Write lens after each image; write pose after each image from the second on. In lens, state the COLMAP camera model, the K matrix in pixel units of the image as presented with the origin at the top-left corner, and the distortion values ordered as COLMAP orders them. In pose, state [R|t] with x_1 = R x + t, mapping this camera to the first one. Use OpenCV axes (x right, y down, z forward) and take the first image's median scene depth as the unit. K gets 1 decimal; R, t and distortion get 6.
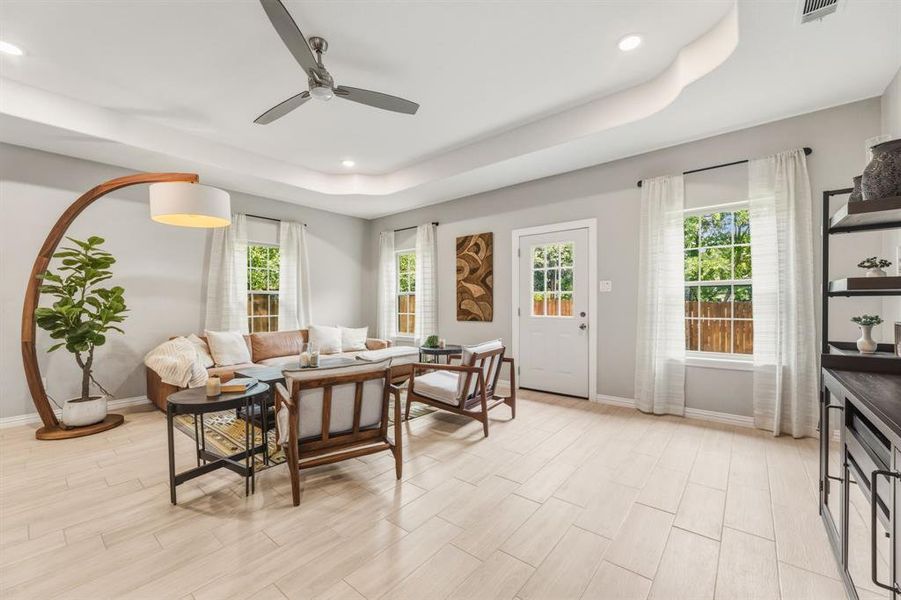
lens RADIAL K [[367.8, 0, 443.1], [0, 367.8, 308.0], [0, 0, 1]] dist [0.000083, 0.000036]
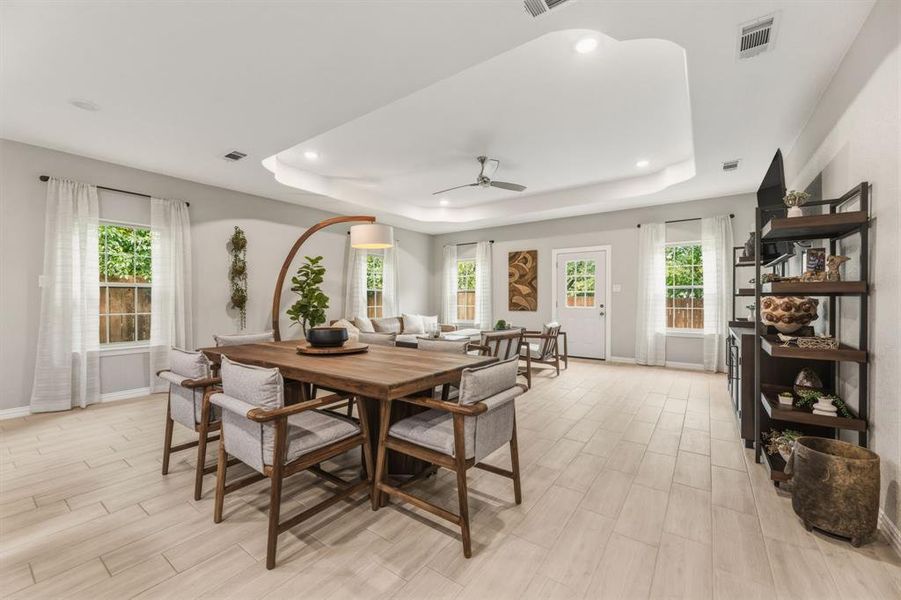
lens RADIAL K [[357.5, 0, 450.1], [0, 357.5, 301.7], [0, 0, 1]] dist [-0.001022, 0.000039]
pose [[0.997481, 0.005104, 0.070753, -0.347333], [-0.004862, 0.999982, -0.003595, 0.007188], [-0.070770, 0.003242, 0.997487, -0.440599]]
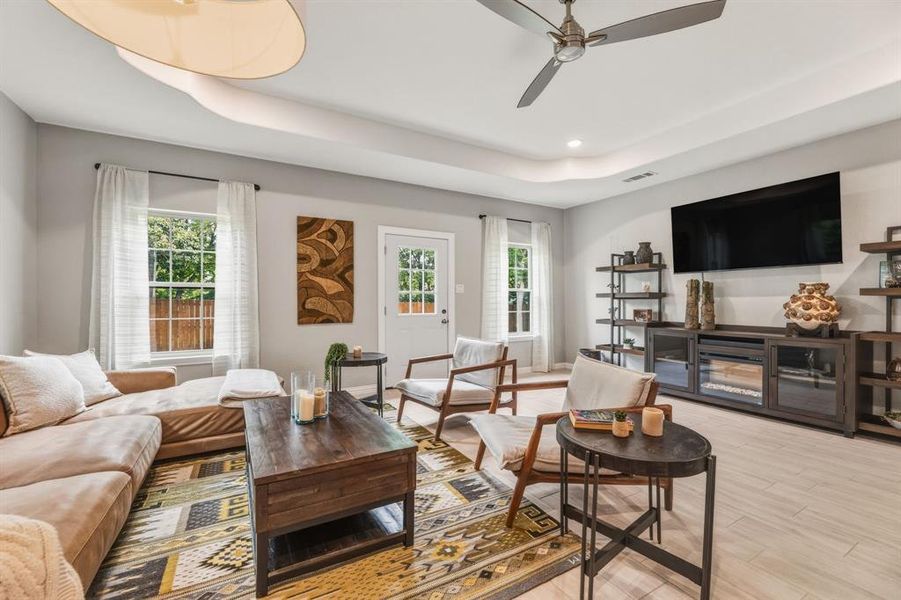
lens RADIAL K [[361.4, 0, 444.2], [0, 361.4, 301.4], [0, 0, 1]] dist [-0.001513, -0.000266]
pose [[0.360067, 0.005794, 0.932909, -0.668965], [0.011166, 0.999882, -0.010519, -0.002562], [-0.932860, 0.014204, 0.359960, 0.540094]]
